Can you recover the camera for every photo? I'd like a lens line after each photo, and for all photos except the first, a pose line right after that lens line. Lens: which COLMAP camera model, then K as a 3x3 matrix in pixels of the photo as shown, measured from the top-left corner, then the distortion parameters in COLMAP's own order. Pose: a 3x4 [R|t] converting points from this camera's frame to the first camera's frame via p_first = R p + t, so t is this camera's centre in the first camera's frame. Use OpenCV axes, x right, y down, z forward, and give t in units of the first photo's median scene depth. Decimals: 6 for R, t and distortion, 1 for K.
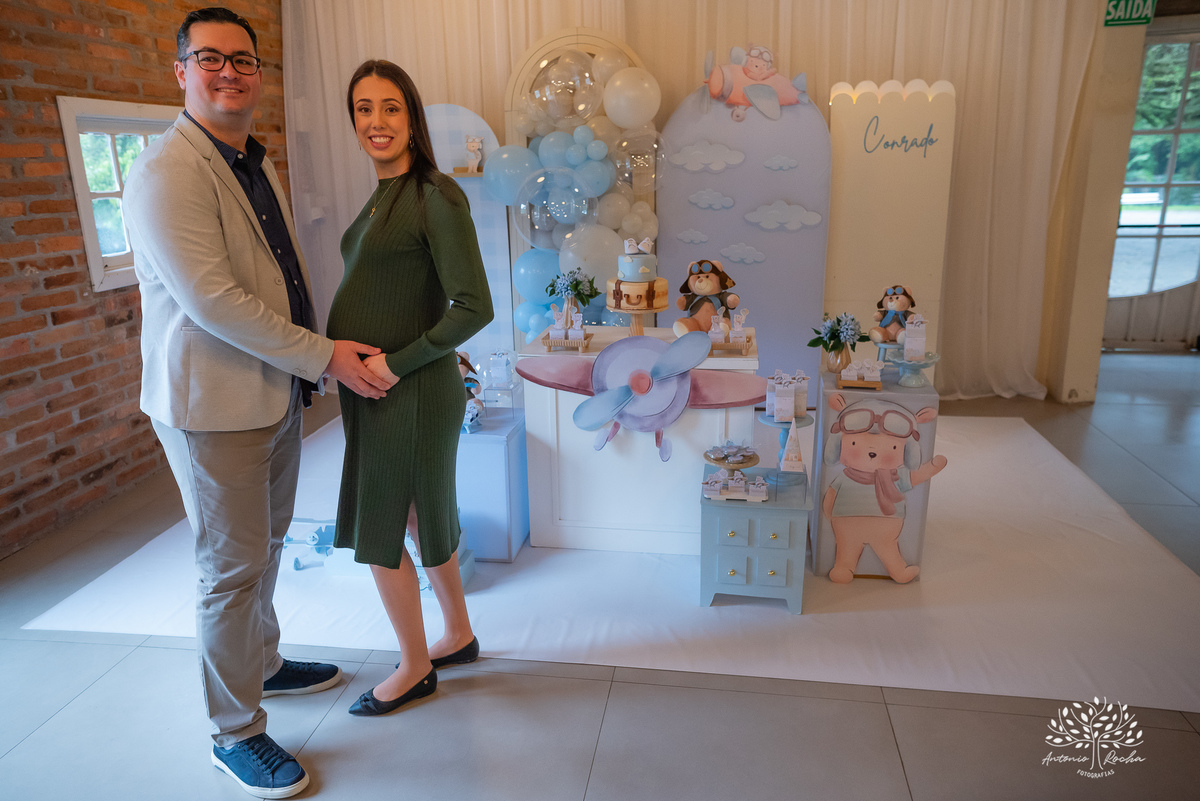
lens RADIAL K [[794.6, 0, 603.9], [0, 794.6, 379.0], [0, 0, 1]] dist [-0.043466, 0.072180]
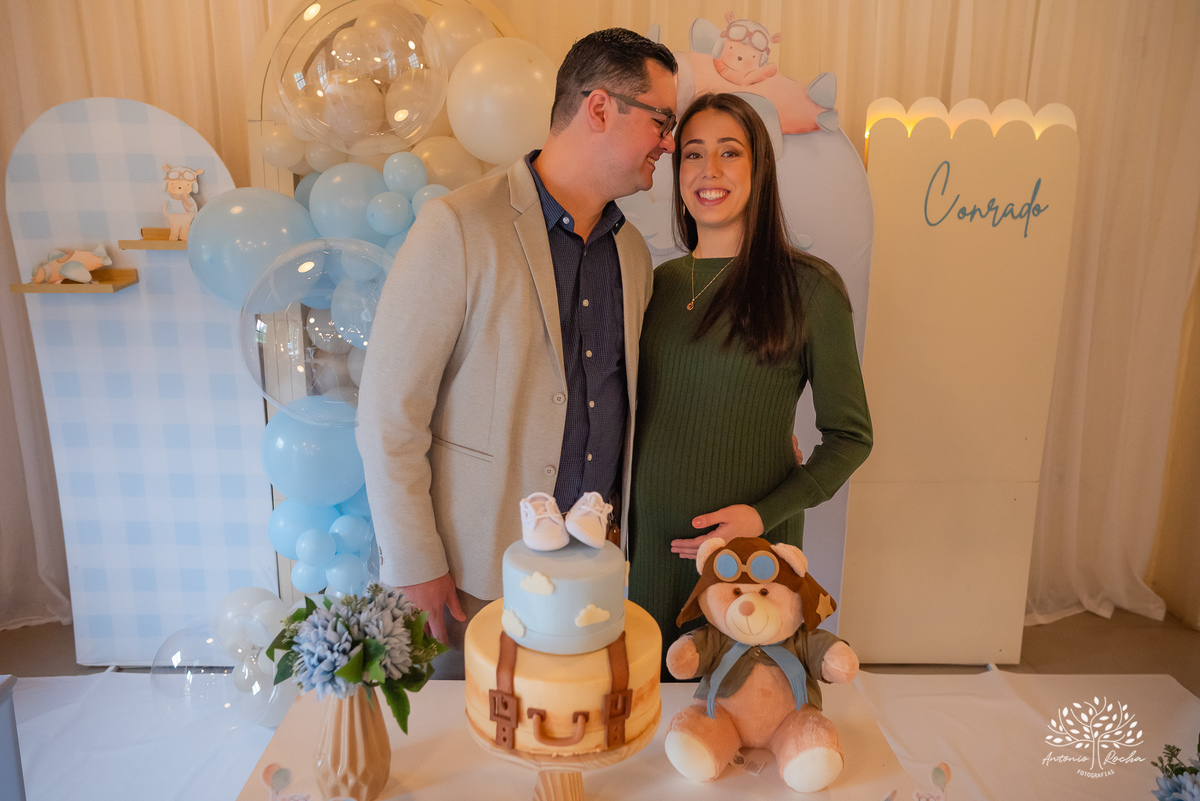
lens RADIAL K [[847.0, 0, 598.5], [0, 847.0, 404.1], [0, 0, 1]] dist [-0.042512, 0.077270]
pose [[0.983964, -0.006783, 0.178237, -0.003473], [0.014744, 0.998950, -0.043378, -0.195633], [-0.177756, 0.045310, 0.983031, 0.655344]]
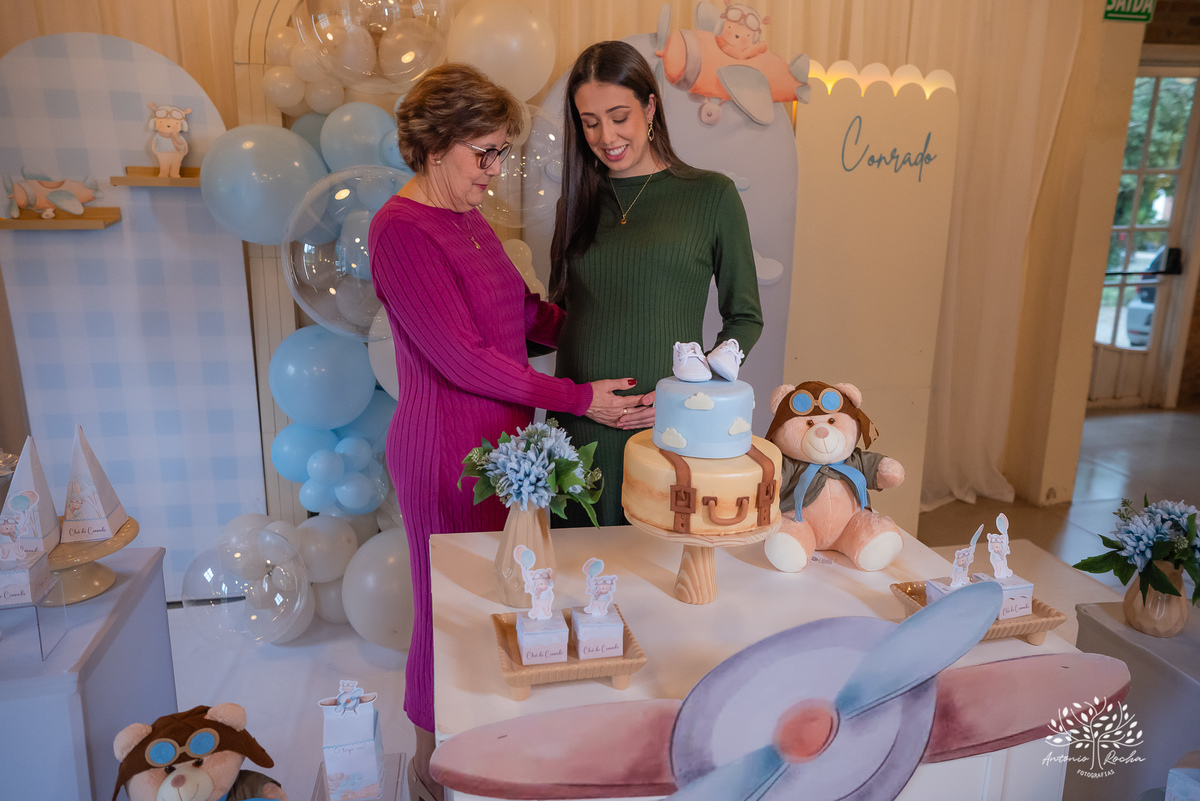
lens RADIAL K [[801.5, 0, 603.0], [0, 801.5, 398.6], [0, 0, 1]] dist [0.012324, 0.002832]
pose [[0.935727, -0.053190, 0.348691, -0.140062], [0.060733, 0.998096, -0.010727, -0.144641], [-0.347457, 0.031214, 0.937176, 0.633722]]
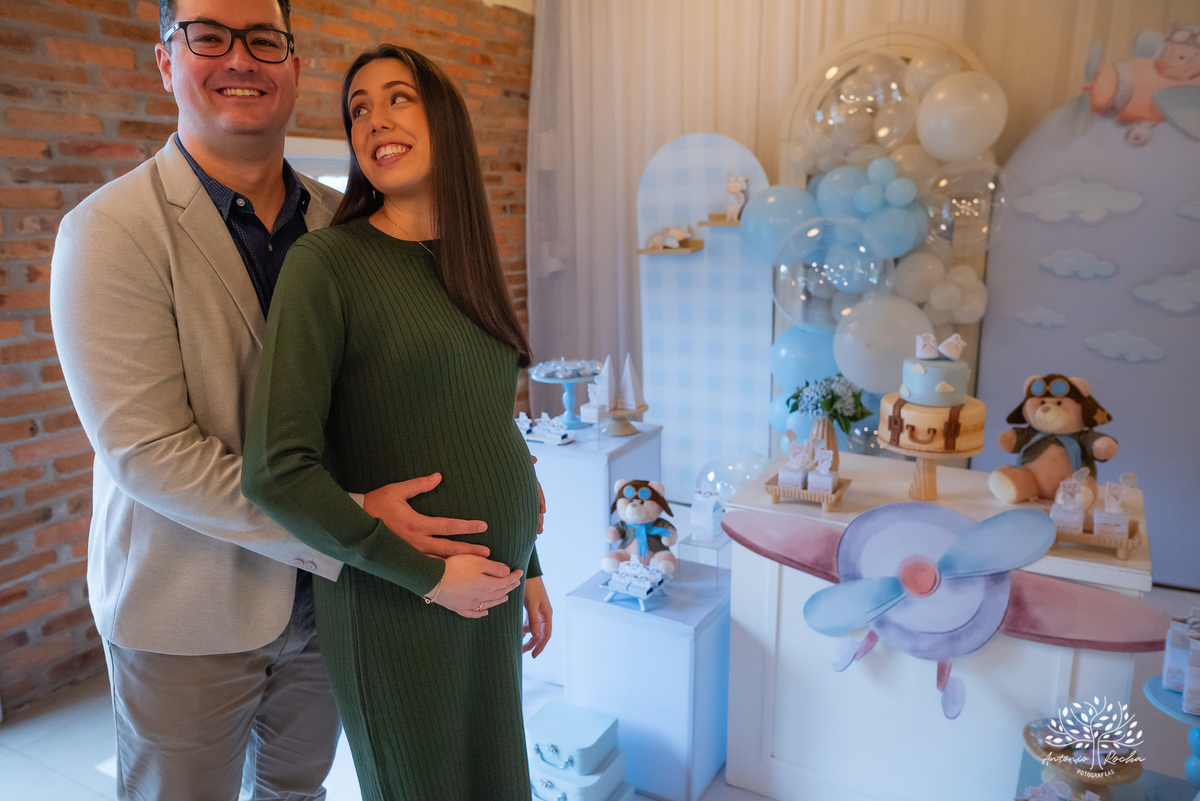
lens RADIAL K [[856.8, 0, 600.4], [0, 856.8, 403.9], [0, 0, 1]] dist [-0.040484, 0.079787]
pose [[0.931844, 0.084072, -0.352987, 0.035081], [-0.096421, 0.995187, -0.017513, -0.084028], [0.349815, 0.050355, 0.935464, 0.277944]]
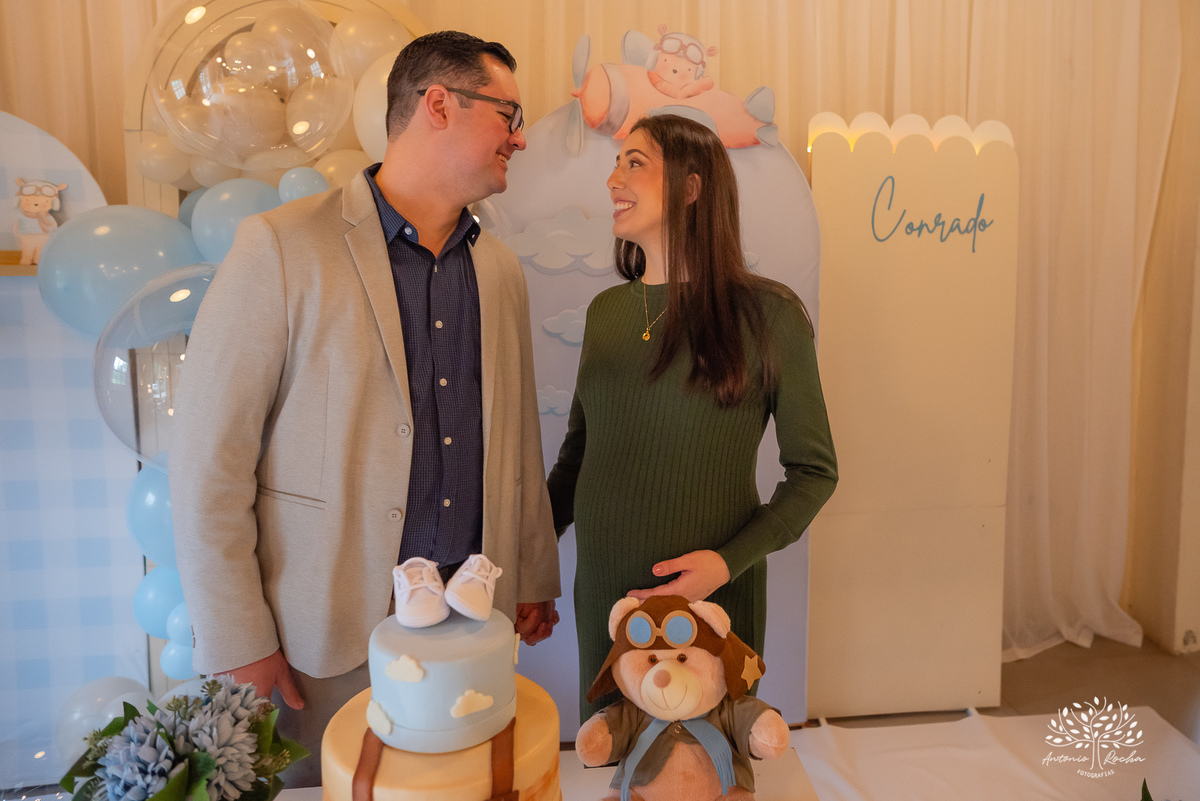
lens RADIAL K [[919.8, 0, 674.8], [0, 919.8, 327.4], [0, 0, 1]] dist [-0.044013, 0.085041]
pose [[0.955050, -0.004717, 0.296408, 0.025061], [0.051119, 0.987516, -0.148996, -0.202395], [-0.292005, 0.157451, 0.943368, 0.654225]]
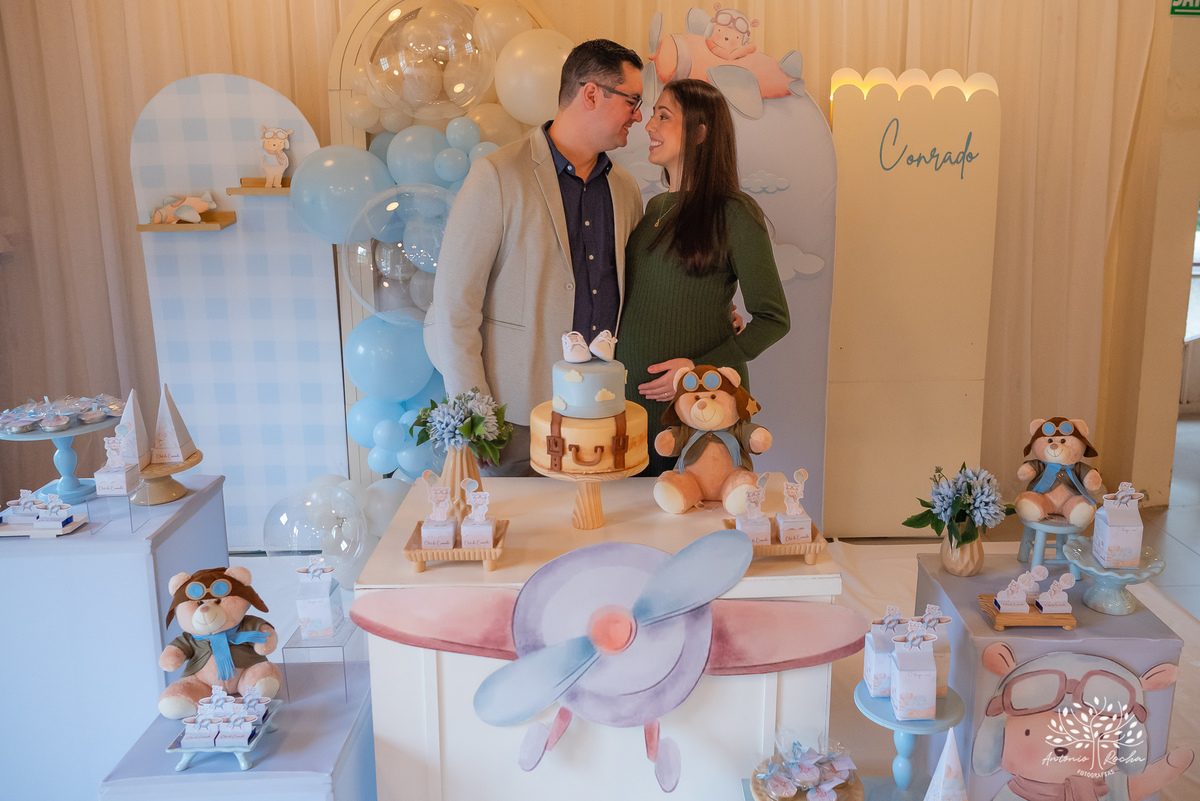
lens RADIAL K [[930.2, 0, 666.8], [0, 930.2, 339.7], [0, 0, 1]] dist [-0.041708, 0.071911]
pose [[0.976077, -0.016495, 0.216800, -0.040368], [0.032880, 0.996849, -0.072186, -0.123403], [-0.214926, 0.077588, 0.973543, 0.377335]]
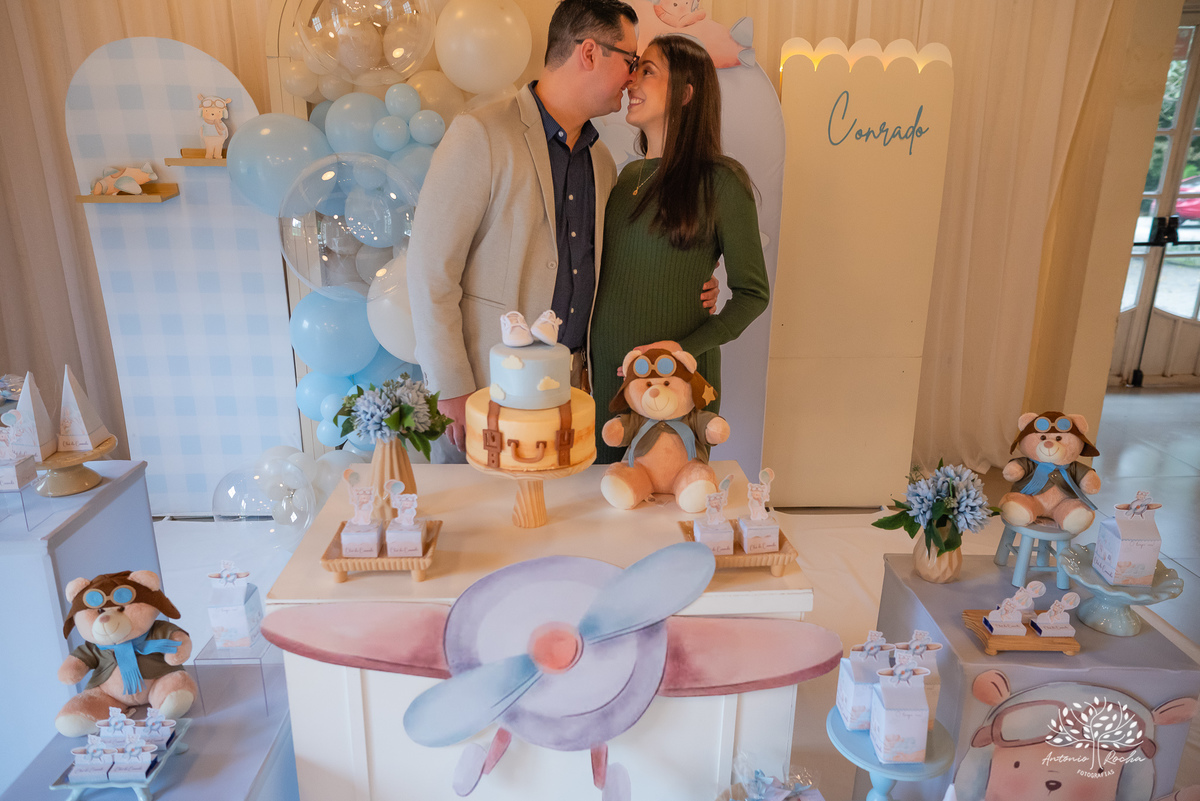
lens RADIAL K [[808.7, 0, 595.8], [0, 808.7, 390.6], [0, 0, 1]] dist [-0.043342, 0.077422]
pose [[0.978523, -0.030462, 0.203874, -0.018411], [0.025558, 0.999318, 0.026646, -0.139791], [-0.204546, -0.020863, 0.978635, 0.508745]]
